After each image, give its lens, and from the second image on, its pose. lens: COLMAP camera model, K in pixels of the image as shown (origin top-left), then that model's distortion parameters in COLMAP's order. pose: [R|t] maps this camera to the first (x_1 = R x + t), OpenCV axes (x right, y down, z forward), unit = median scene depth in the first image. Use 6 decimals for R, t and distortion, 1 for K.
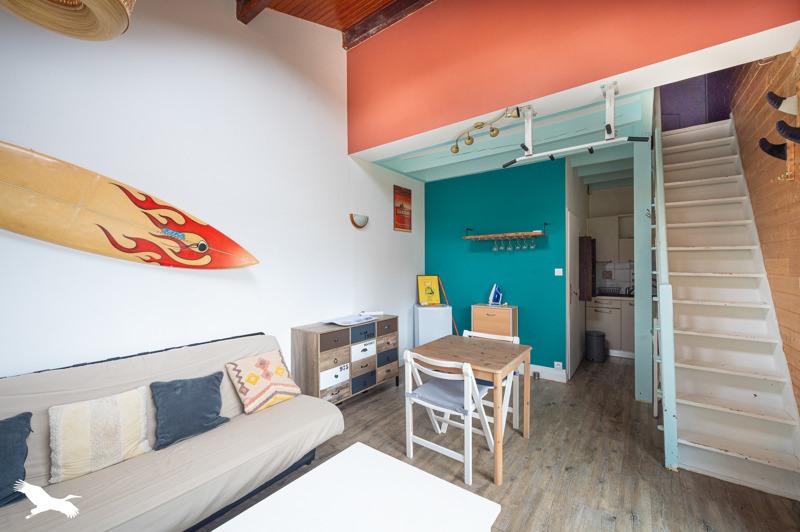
lens RADIAL K [[319.3, 0, 402.7], [0, 319.3, 263.3], [0, 0, 1]] dist [-0.002526, -0.000295]
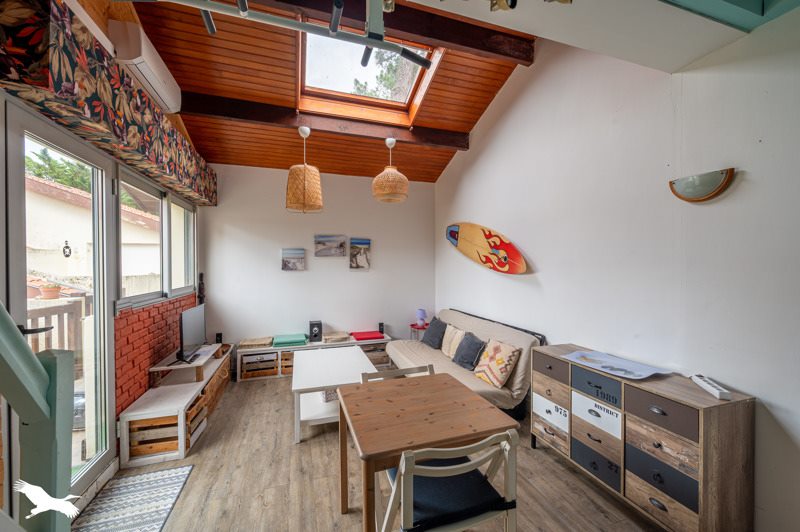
lens RADIAL K [[319.3, 0, 402.1], [0, 319.3, 268.9], [0, 0, 1]] dist [-0.002526, -0.000295]
pose [[-0.574171, 0.015743, -0.818584, 0.816970], [0.007228, 0.999874, 0.014160, -0.027777], [0.818703, 0.002214, -0.574212, 1.429614]]
